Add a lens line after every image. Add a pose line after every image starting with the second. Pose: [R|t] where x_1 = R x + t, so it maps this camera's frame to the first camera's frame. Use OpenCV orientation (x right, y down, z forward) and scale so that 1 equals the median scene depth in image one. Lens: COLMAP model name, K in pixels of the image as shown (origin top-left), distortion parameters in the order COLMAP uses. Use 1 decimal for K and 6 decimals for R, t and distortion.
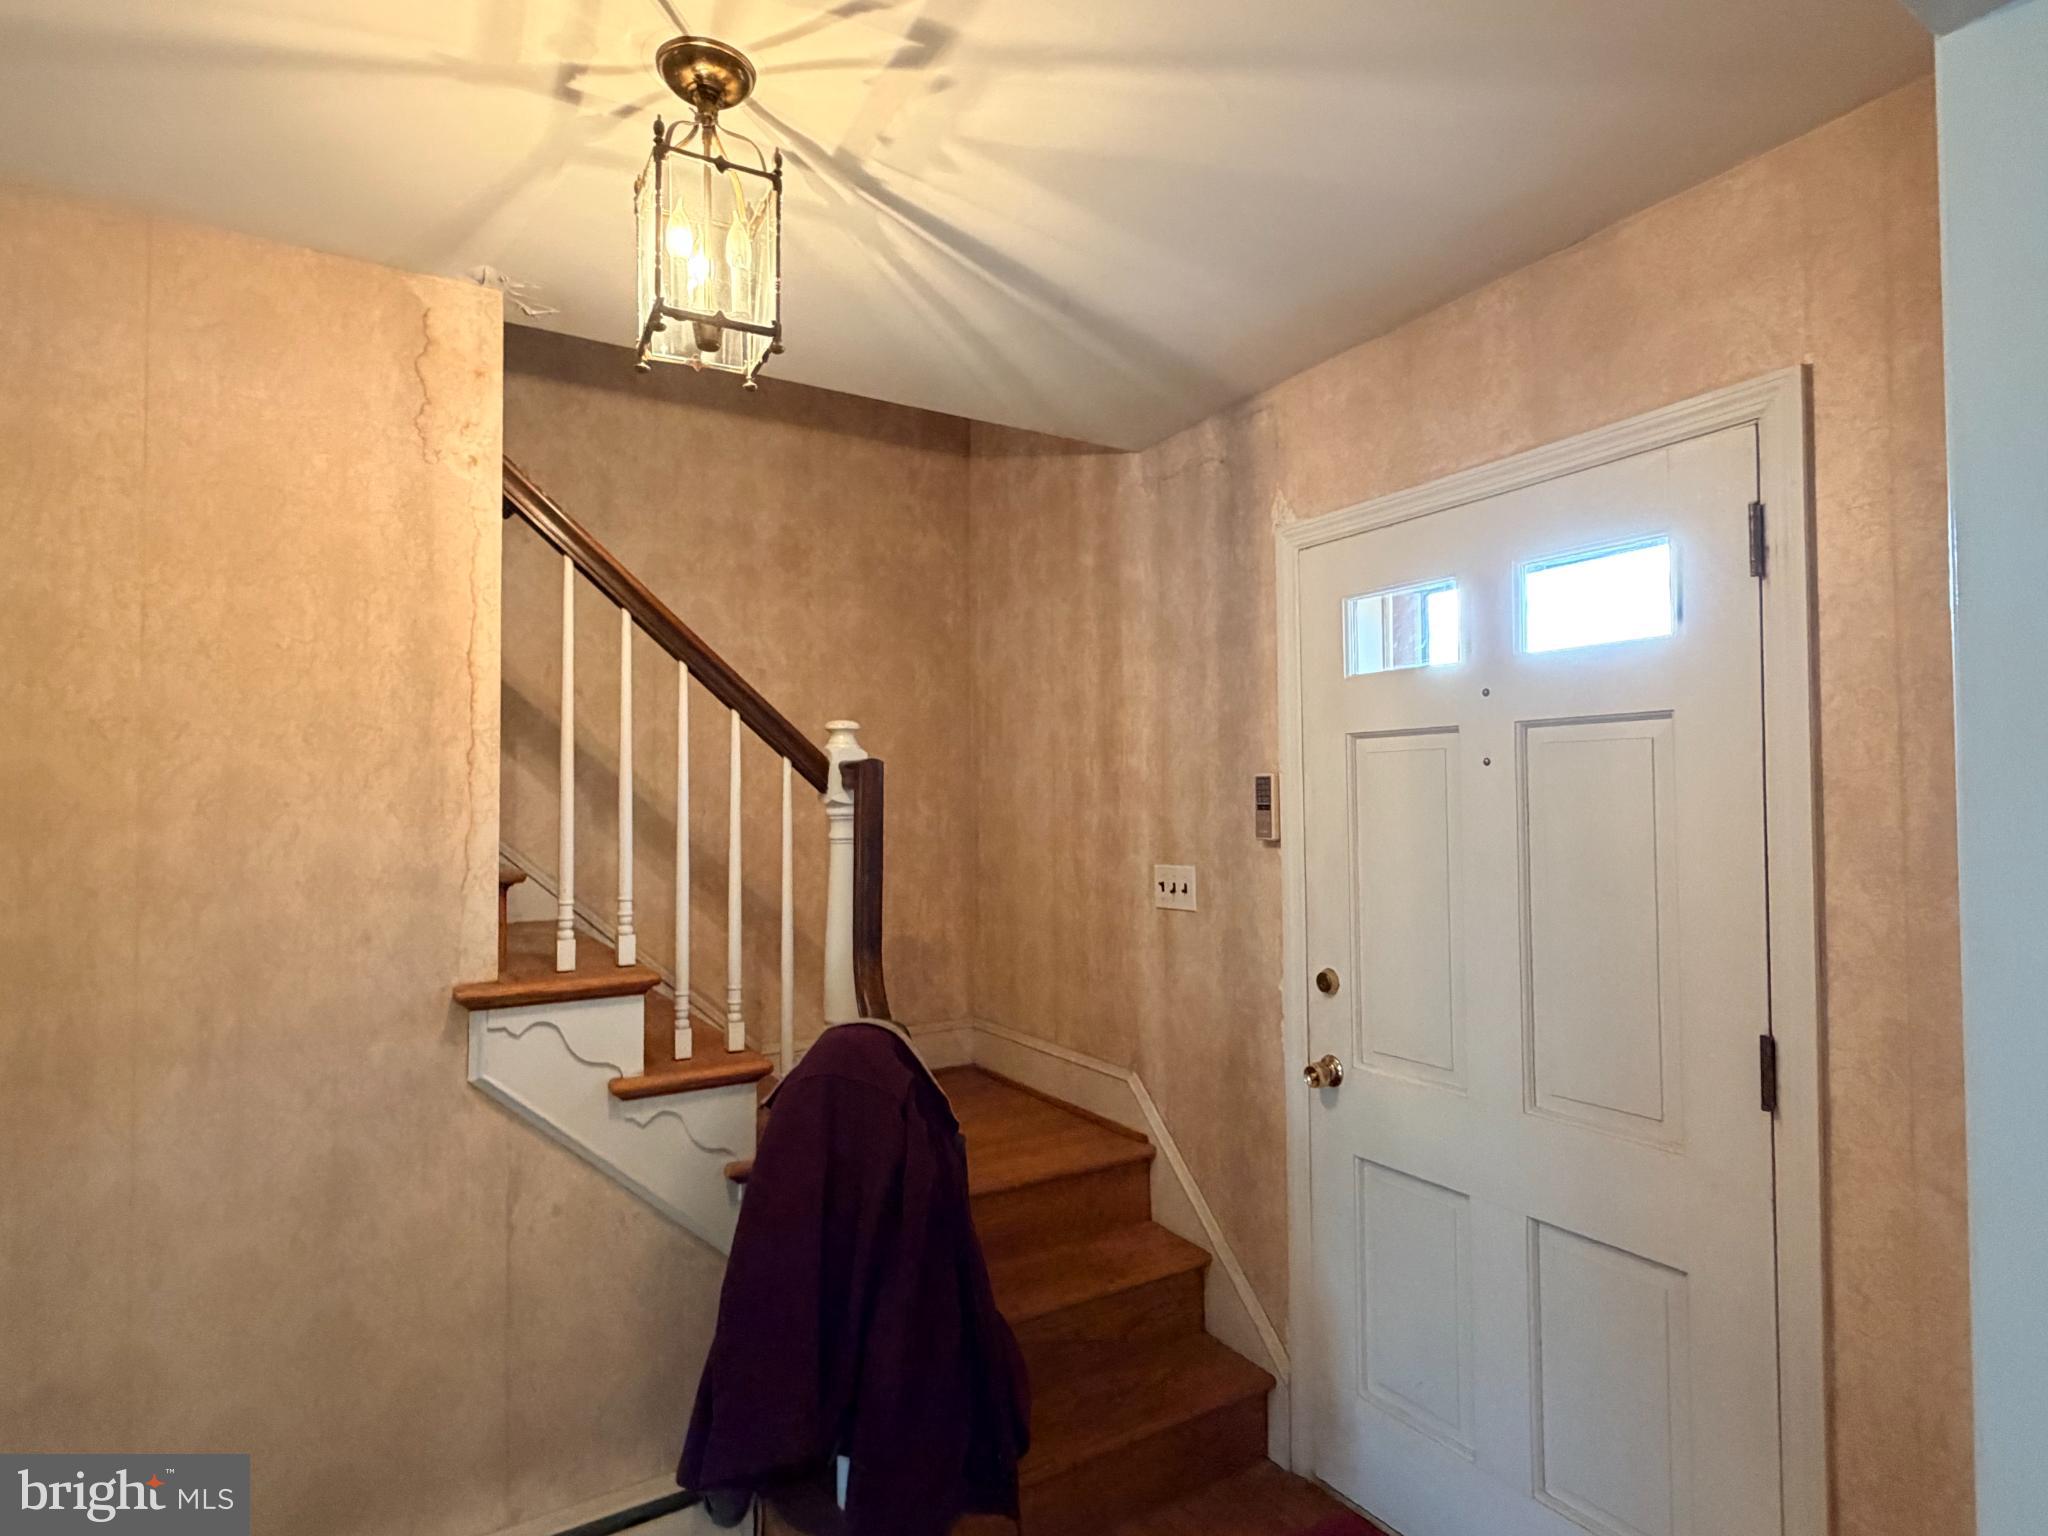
lens RADIAL K [[1066.7, 0, 1026.7], [0, 1066.7, 765.4], [0, 0, 1]] dist [-0.001544, 0.001611]
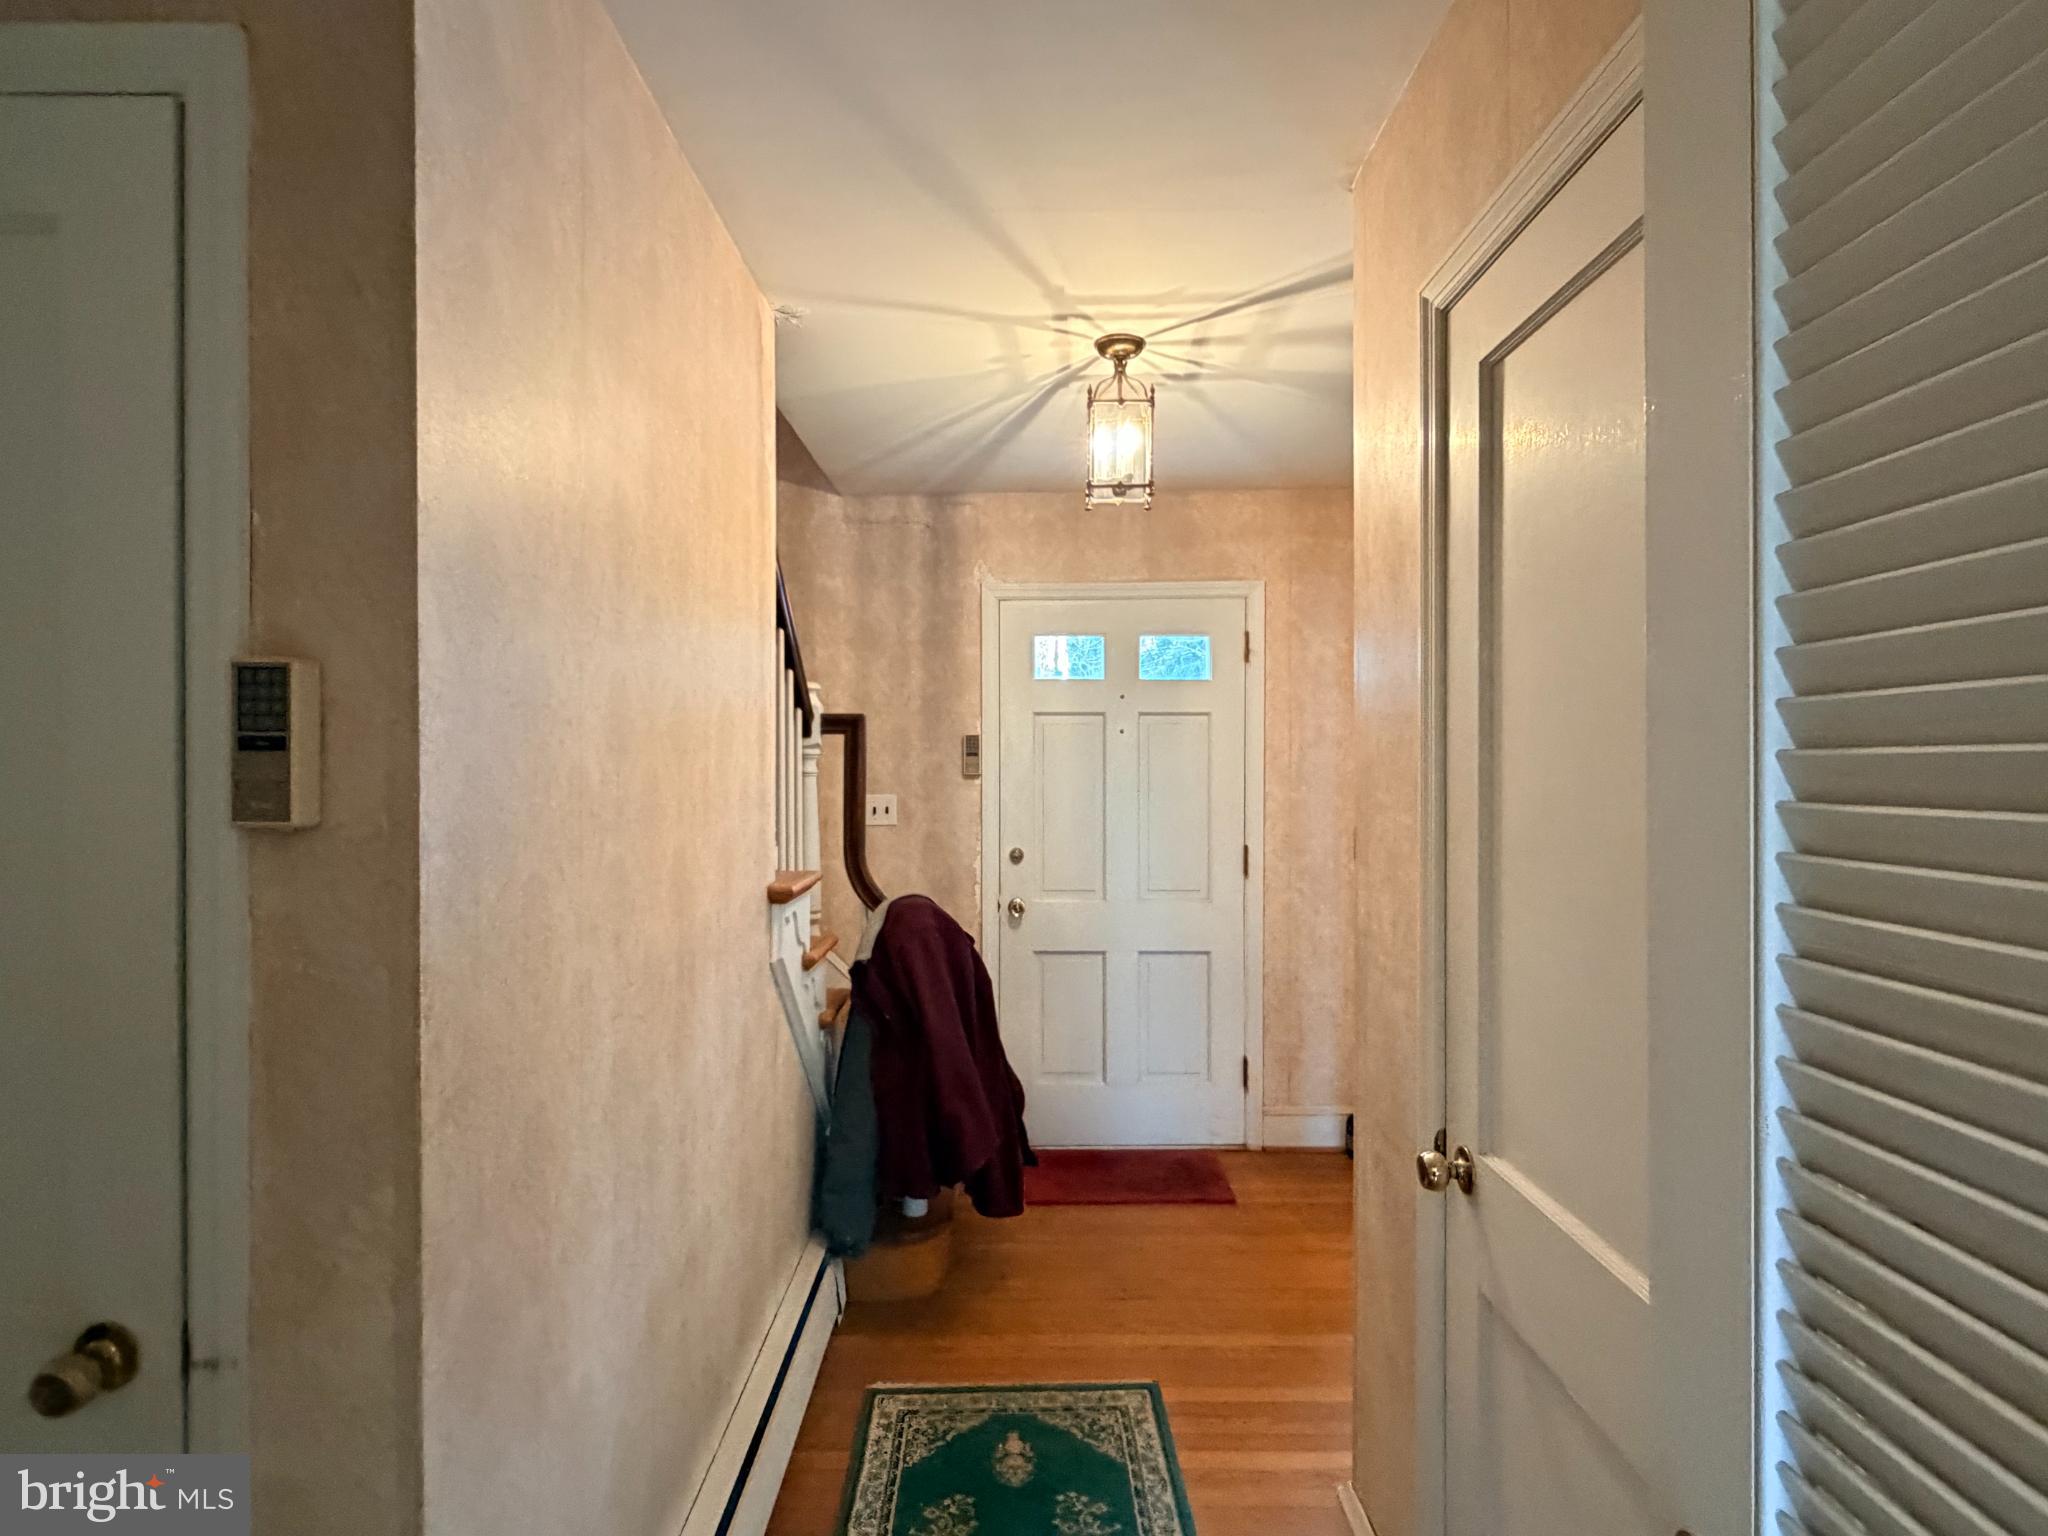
lens RADIAL K [[1066.7, 0, 1019.5], [0, 1066.7, 764.9], [0, 0, 1]] dist [-0.001544, 0.001611]
pose [[0.530260, 0.010192, 0.847774, -1.405385], [-0.033365, 0.999404, 0.008853, 0.048605], [-0.847178, -0.032980, 0.530284, 0.103272]]
